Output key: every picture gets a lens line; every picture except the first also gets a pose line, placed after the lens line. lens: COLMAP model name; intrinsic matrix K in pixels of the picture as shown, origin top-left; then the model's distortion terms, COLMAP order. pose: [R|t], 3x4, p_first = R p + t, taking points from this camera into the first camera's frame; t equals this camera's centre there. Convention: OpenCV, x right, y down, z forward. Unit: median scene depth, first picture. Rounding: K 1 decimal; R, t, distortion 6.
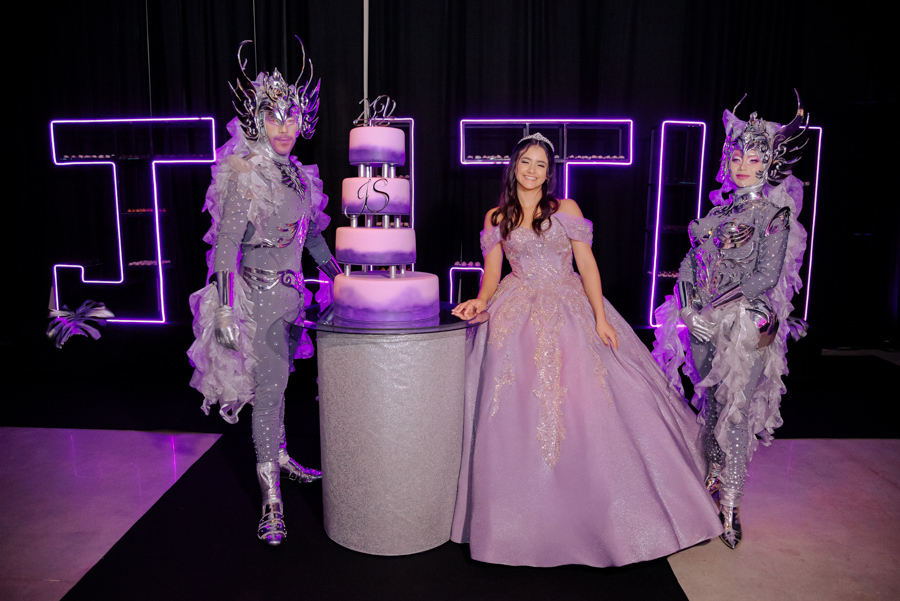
lens RADIAL K [[647.4, 0, 450.0], [0, 647.4, 300.5], [0, 0, 1]] dist [-0.065795, 0.003279]
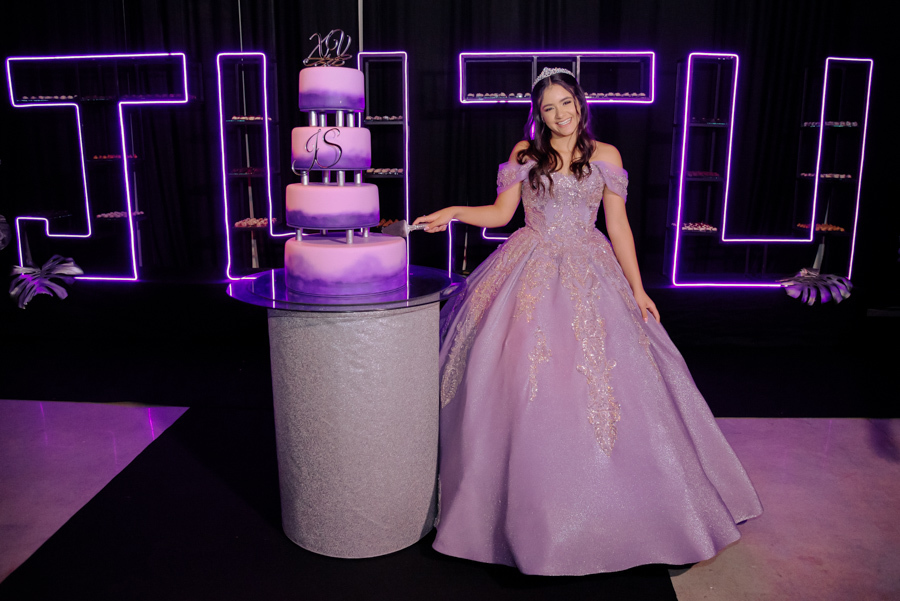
lens RADIAL K [[688.4, 0, 462.0], [0, 688.4, 274.1], [0, 0, 1]] dist [-0.064051, 0.005830]
pose [[0.999667, 0.001607, -0.025767, 0.044575], [-0.000445, 0.998986, 0.045026, -0.018729], [0.025813, -0.044999, 0.998653, 0.045600]]
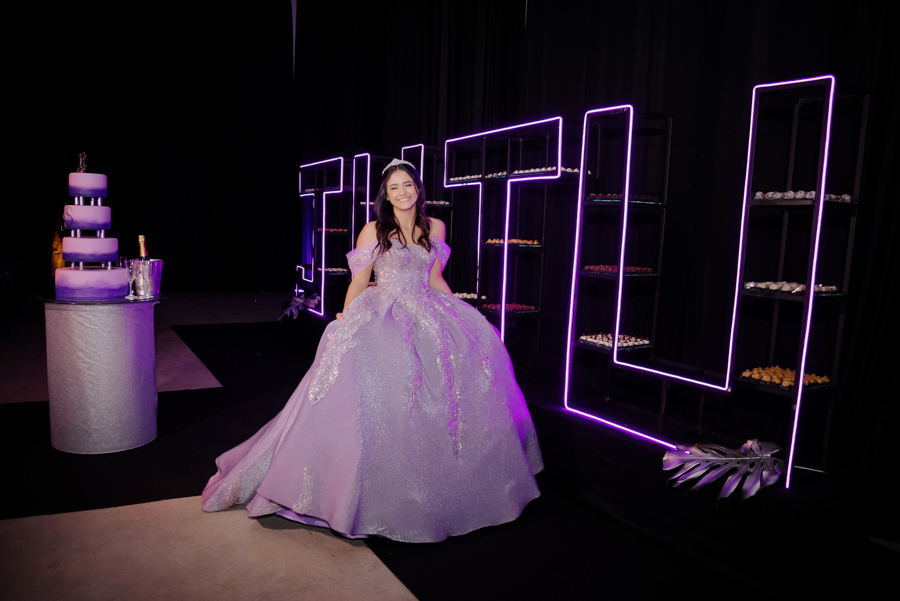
lens RADIAL K [[647.4, 0, 450.0], [0, 647.4, 300.5], [0, 0, 1]] dist [-0.065795, 0.003279]
pose [[0.494208, 0.110273, -0.862322, 0.871580], [-0.151123, 0.987717, 0.039697, -0.085292], [0.856108, 0.110698, 0.504802, 0.545310]]
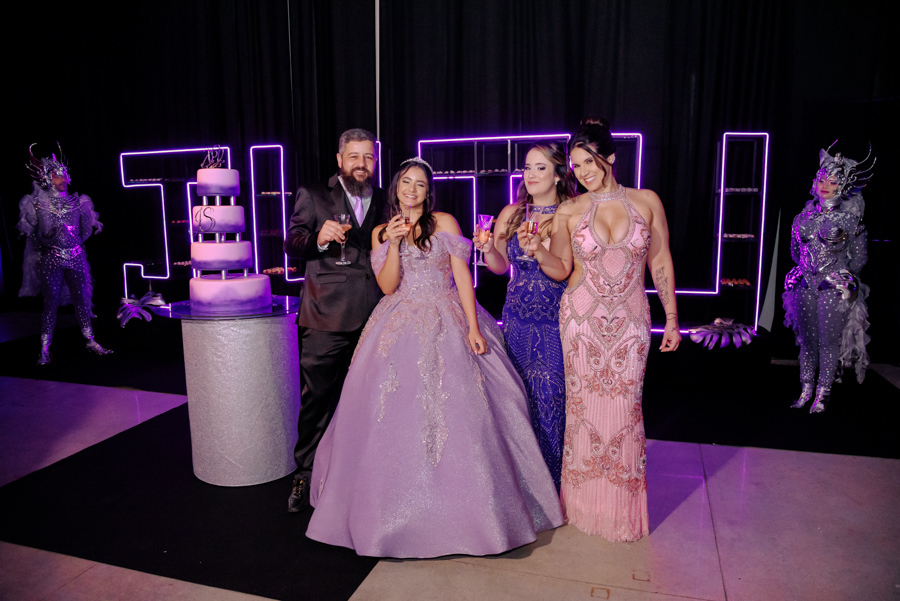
lens RADIAL K [[647.4, 0, 450.0], [0, 647.4, 300.5], [0, 0, 1]] dist [-0.065795, 0.003279]
pose [[0.963634, 0.026327, -0.265924, 0.382132], [-0.025577, 0.999653, 0.006285, -0.005900], [0.265997, 0.000745, 0.963973, -0.088539]]
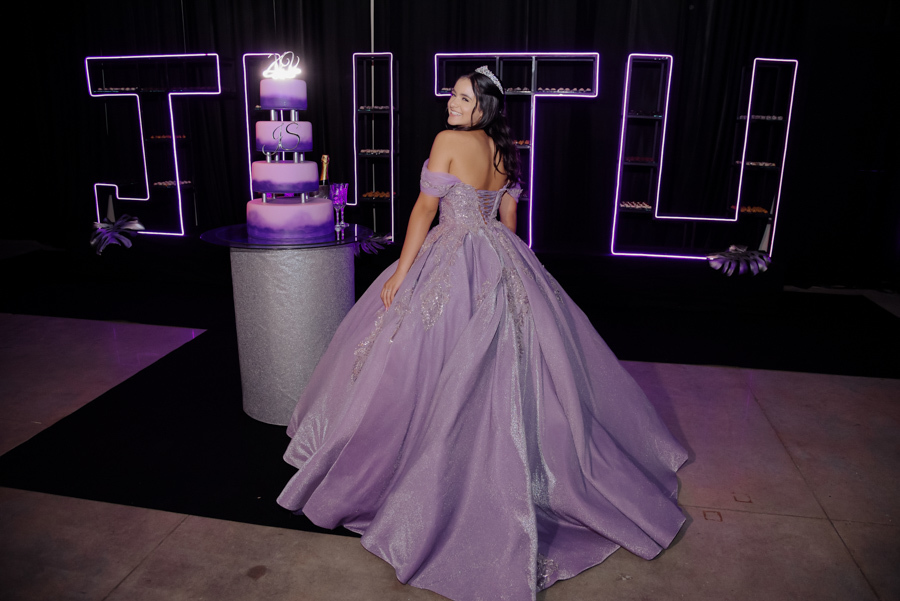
lens RADIAL K [[652.9, 0, 457.9], [0, 652.9, 305.5], [0, 0, 1]] dist [-0.068906, 0.005245]
pose [[0.989019, 0.049666, -0.139190, 0.223146], [-0.031536, 0.991071, 0.129555, -0.006894], [0.144382, -0.123742, 0.981754, -0.096092]]
